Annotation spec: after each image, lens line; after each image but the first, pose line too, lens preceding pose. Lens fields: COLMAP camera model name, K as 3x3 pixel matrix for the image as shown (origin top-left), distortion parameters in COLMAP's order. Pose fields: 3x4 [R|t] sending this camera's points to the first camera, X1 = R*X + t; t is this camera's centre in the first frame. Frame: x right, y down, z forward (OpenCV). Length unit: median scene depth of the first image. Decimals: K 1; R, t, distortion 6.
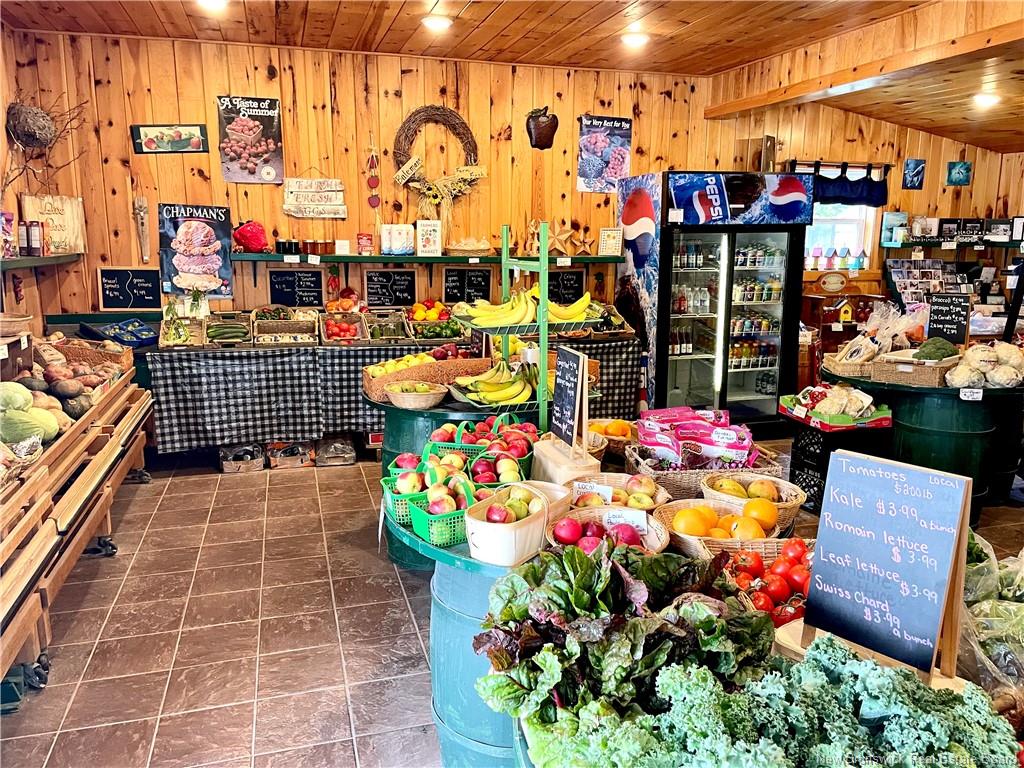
lens RADIAL K [[773.0, 0, 512.3], [0, 773.0, 388.5], [0, 0, 1]] dist [0.088211, -0.127146]
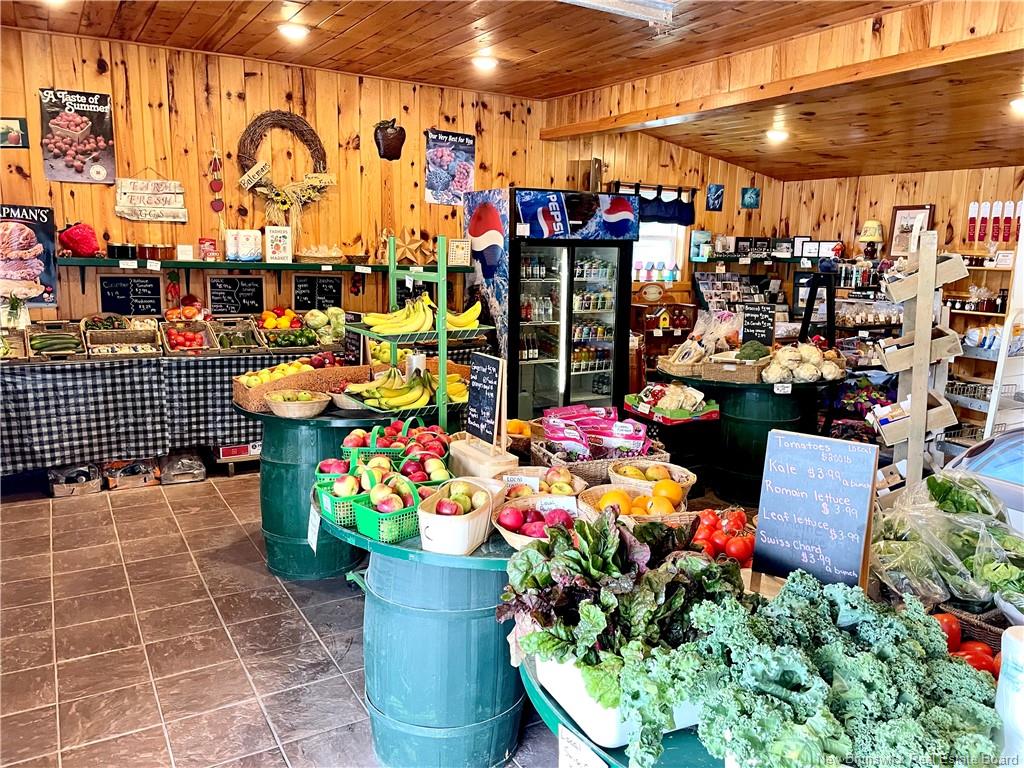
lens RADIAL K [[773.3, 0, 518.0], [0, 773.3, 385.5], [0, 0, 1]] dist [0.088772, -0.126068]
pose [[0.968313, -0.025897, 0.248394, -0.066045], [0.029140, 0.999531, -0.009388, 0.001725], [-0.248034, 0.016328, 0.968614, -0.025380]]
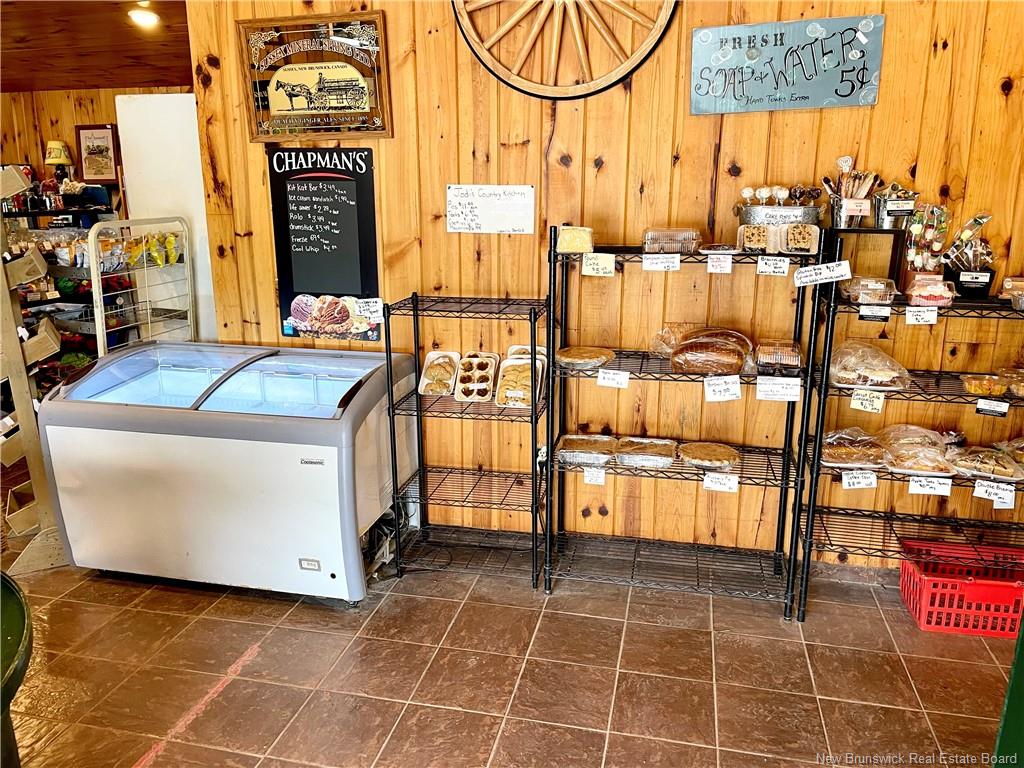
lens RADIAL K [[774.4, 0, 515.6], [0, 774.4, 373.2], [0, 0, 1]] dist [0.081305, -0.113823]
pose [[0.483183, -0.211230, 0.849656, 0.090790], [0.174928, 0.974184, 0.142709, 0.028013], [-0.857866, 0.079674, 0.507660, -0.087883]]
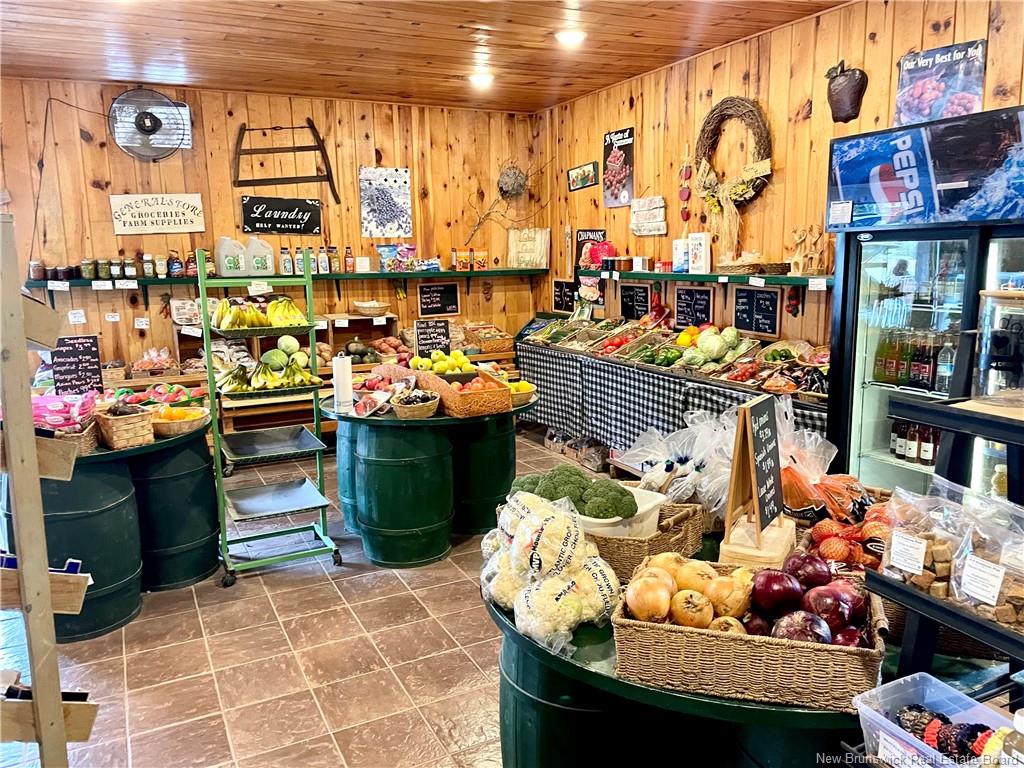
lens RADIAL K [[773.0, 0, 512.3], [0, 773.0, 388.5], [0, 0, 1]] dist [0.088211, -0.127146]
pose [[0.182097, 0.161541, -0.969920, 0.755795], [-0.169121, 0.976858, 0.130945, -0.127585], [0.968627, 0.140189, 0.205203, 0.655507]]
